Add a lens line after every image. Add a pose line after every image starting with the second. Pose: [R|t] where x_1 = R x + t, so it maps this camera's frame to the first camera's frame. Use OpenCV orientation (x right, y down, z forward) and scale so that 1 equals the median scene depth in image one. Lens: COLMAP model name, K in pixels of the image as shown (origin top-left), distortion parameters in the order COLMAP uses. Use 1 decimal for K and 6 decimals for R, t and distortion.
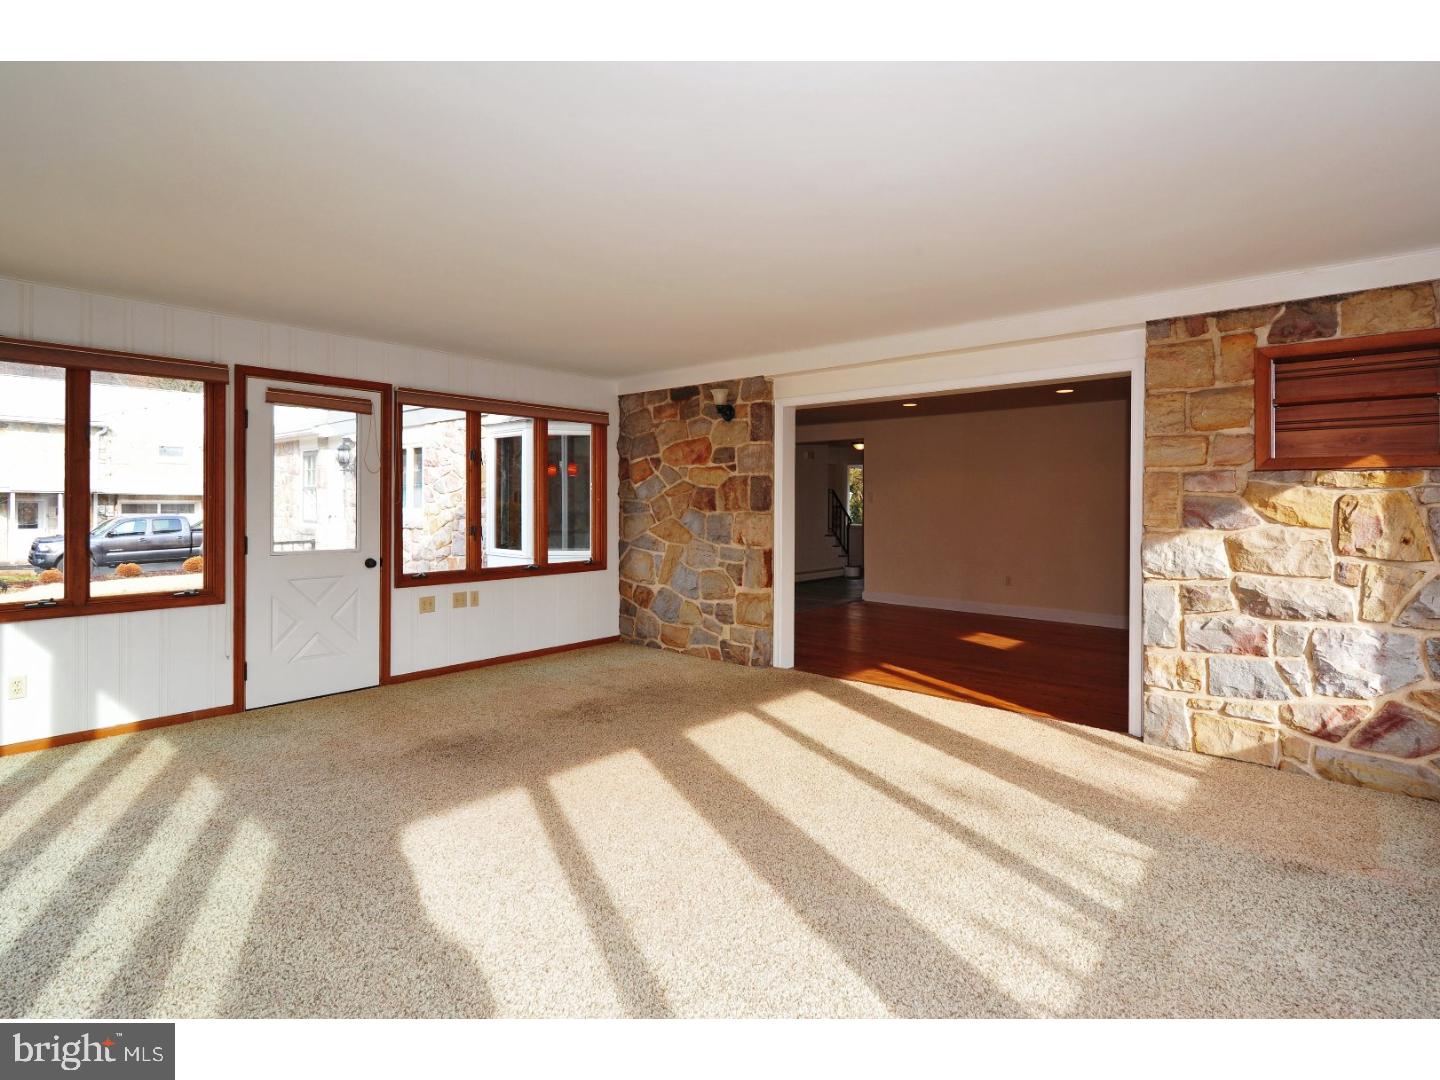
lens RADIAL K [[714.4, 0, 717.7], [0, 714.4, 499.0], [0, 0, 1]] dist [-0.004202, -0.000012]
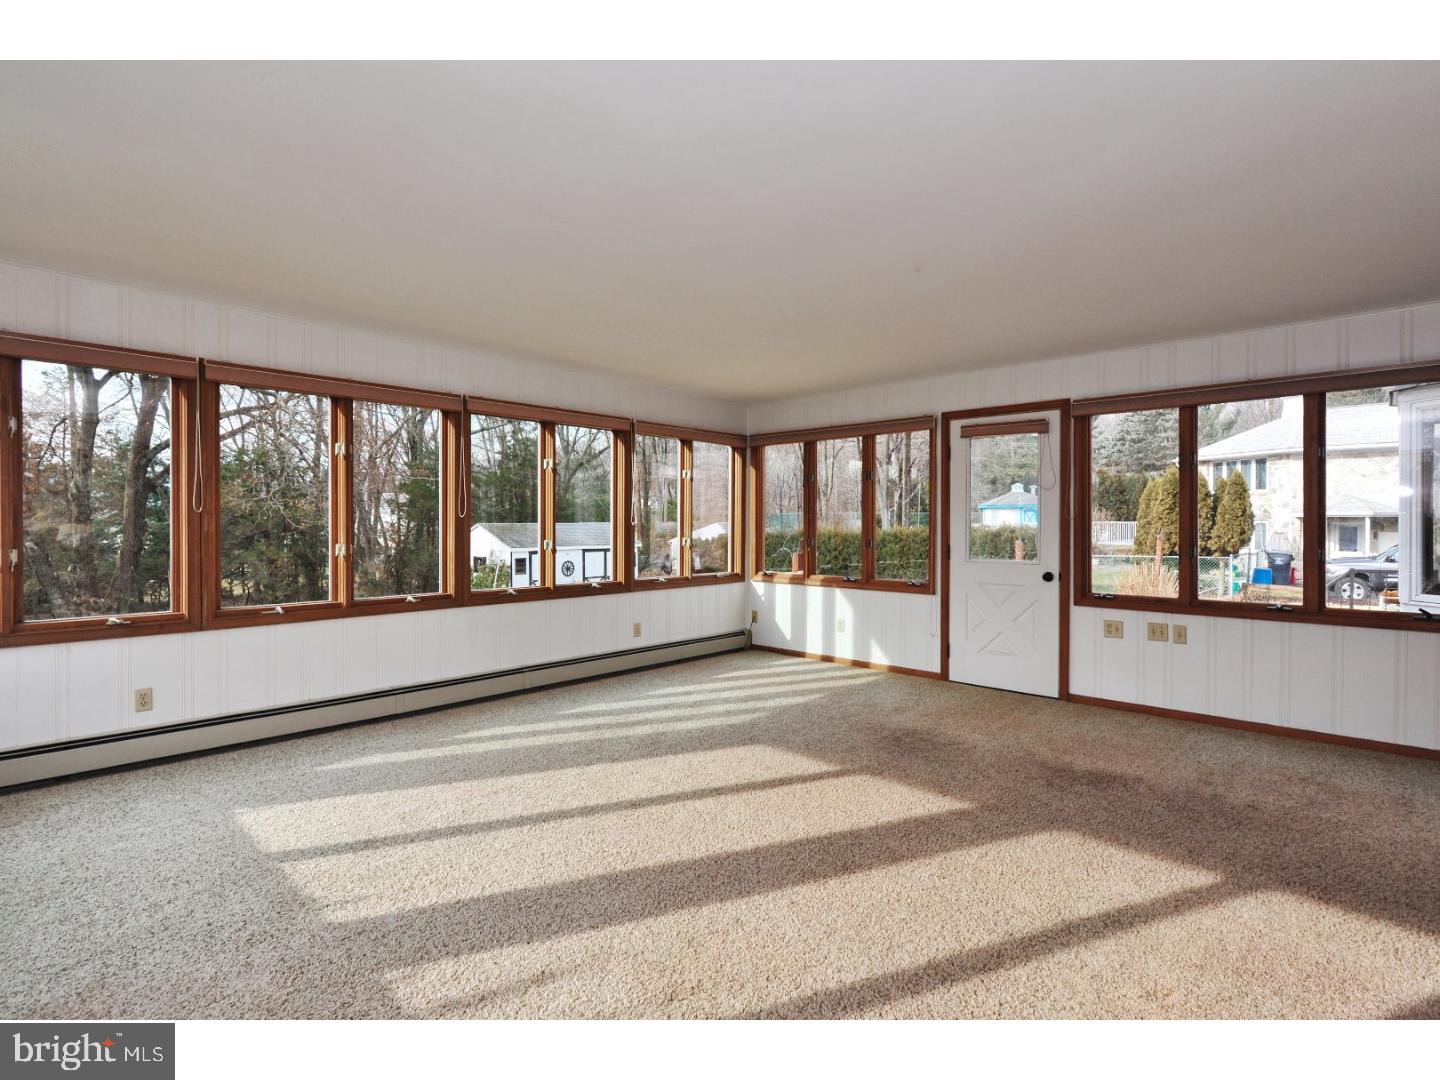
lens RADIAL K [[714.4, 0, 720.0], [0, 714.4, 533.5], [0, 0, 1]] dist [-0.004202, -0.000012]
pose [[-0.047137, 0.008809, -0.998850, 0.587122], [0.002820, 0.999958, 0.008685, 0.017309], [0.998884, -0.002408, -0.047159, 0.596547]]
